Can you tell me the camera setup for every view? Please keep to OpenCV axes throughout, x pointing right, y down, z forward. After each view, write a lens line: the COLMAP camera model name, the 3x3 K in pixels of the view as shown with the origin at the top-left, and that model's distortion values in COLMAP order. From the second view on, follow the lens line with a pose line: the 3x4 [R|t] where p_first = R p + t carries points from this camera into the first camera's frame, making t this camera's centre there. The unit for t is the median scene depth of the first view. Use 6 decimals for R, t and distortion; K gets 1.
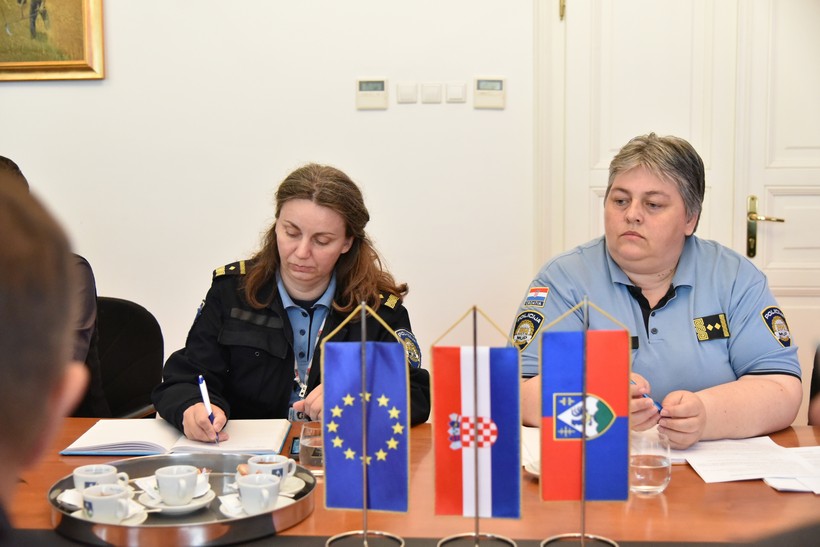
lens RADIAL K [[1158.1, 0, 410.1], [0, 1158.1, 274.9], [0, 0, 1]] dist [-0.048615, 0.000000]
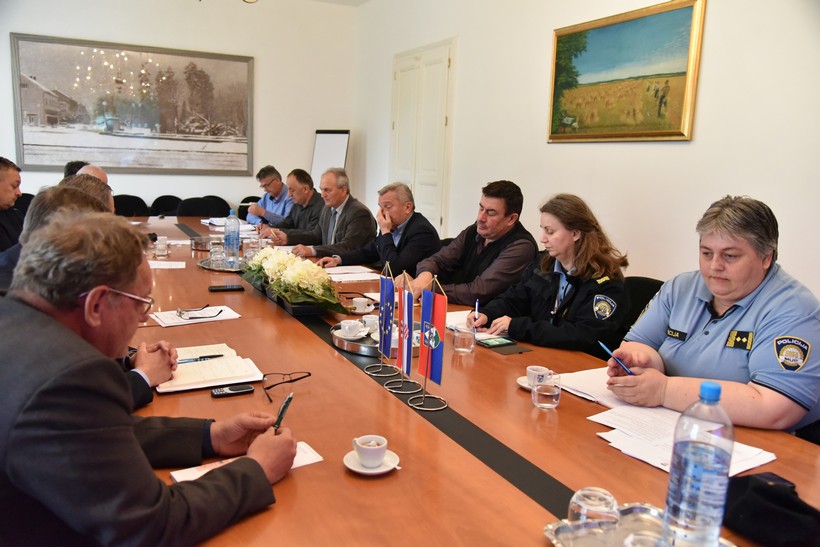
lens RADIAL K [[661.5, 0, 409.6], [0, 661.5, 274.4], [0, 0, 1]] dist [0.015479, 0.005235]
pose [[0.492271, 0.172062, -0.853266, 0.726335], [-0.125498, 0.984056, 0.126032, -0.080697], [0.861347, 0.045041, 0.506016, 0.262207]]
